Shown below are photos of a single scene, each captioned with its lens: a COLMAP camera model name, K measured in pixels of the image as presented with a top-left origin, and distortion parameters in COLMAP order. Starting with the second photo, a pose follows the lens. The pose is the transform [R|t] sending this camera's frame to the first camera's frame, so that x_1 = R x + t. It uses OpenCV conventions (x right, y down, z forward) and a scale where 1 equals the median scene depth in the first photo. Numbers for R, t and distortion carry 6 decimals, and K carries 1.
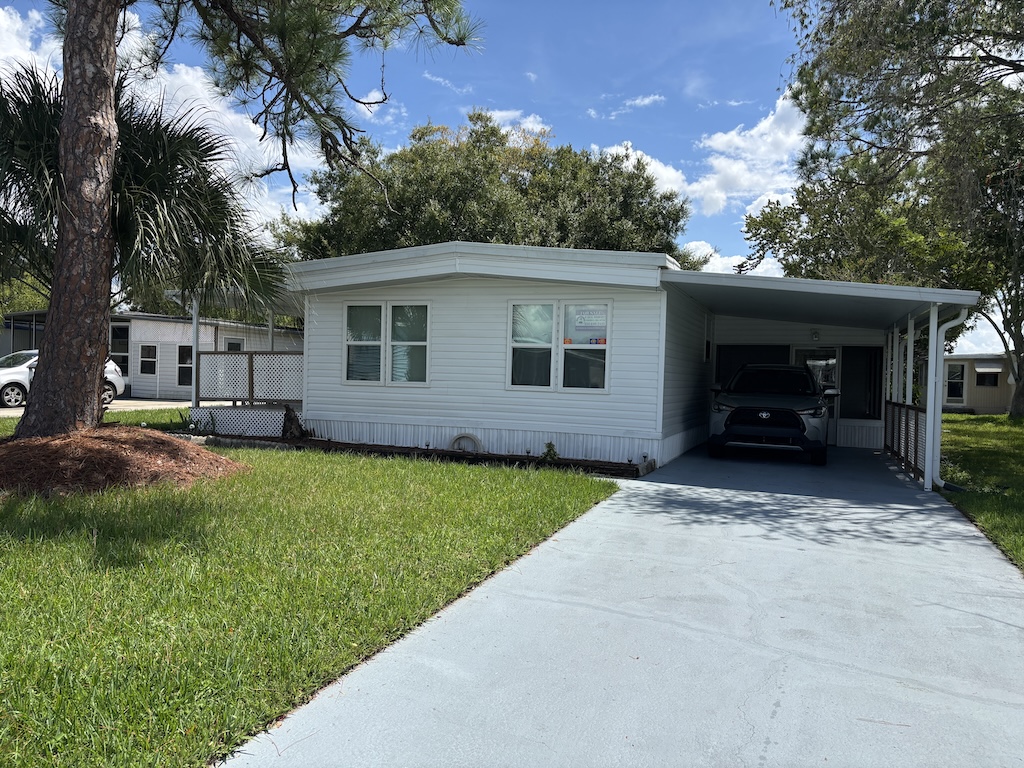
lens RADIAL K [[770.5, 0, 513.1], [0, 770.5, 384.2], [0, 0, 1]] dist [0.036130, 0.003461]
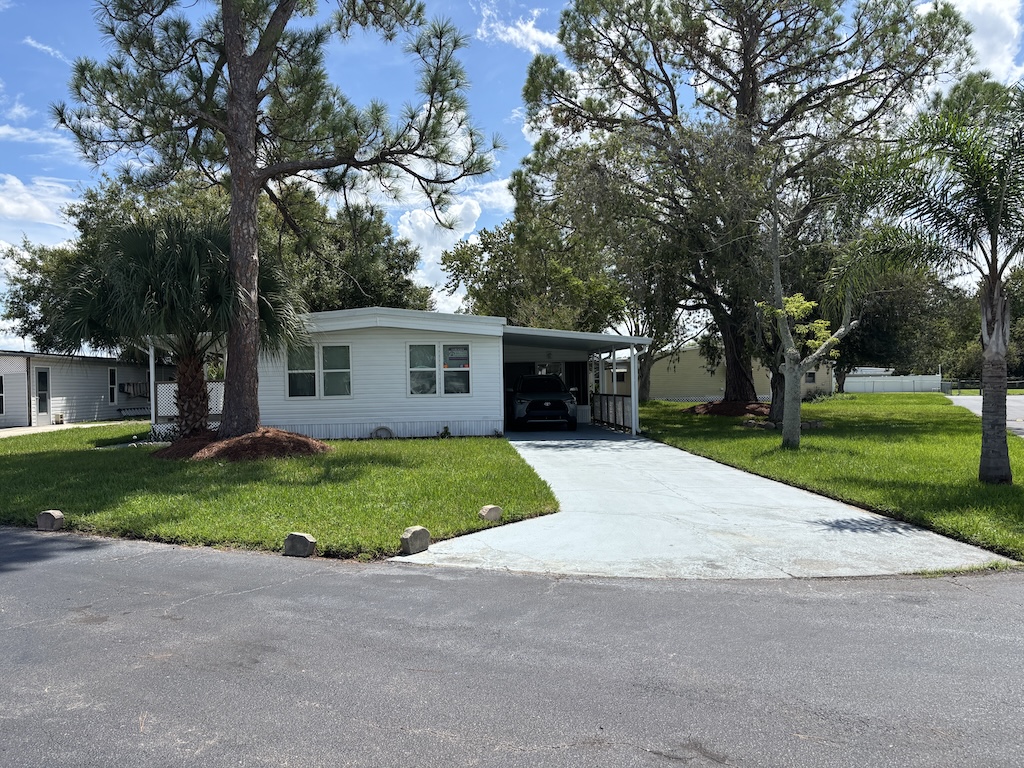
lens RADIAL K [[770.5, 0, 513.5], [0, 770.5, 387.7], [0, 0, 1]] dist [0.036130, 0.003461]
pose [[0.901658, -0.047218, 0.429863, -0.478100], [0.049582, 0.998754, 0.005707, -0.010644], [-0.429597, 0.016167, 0.902876, -0.534202]]
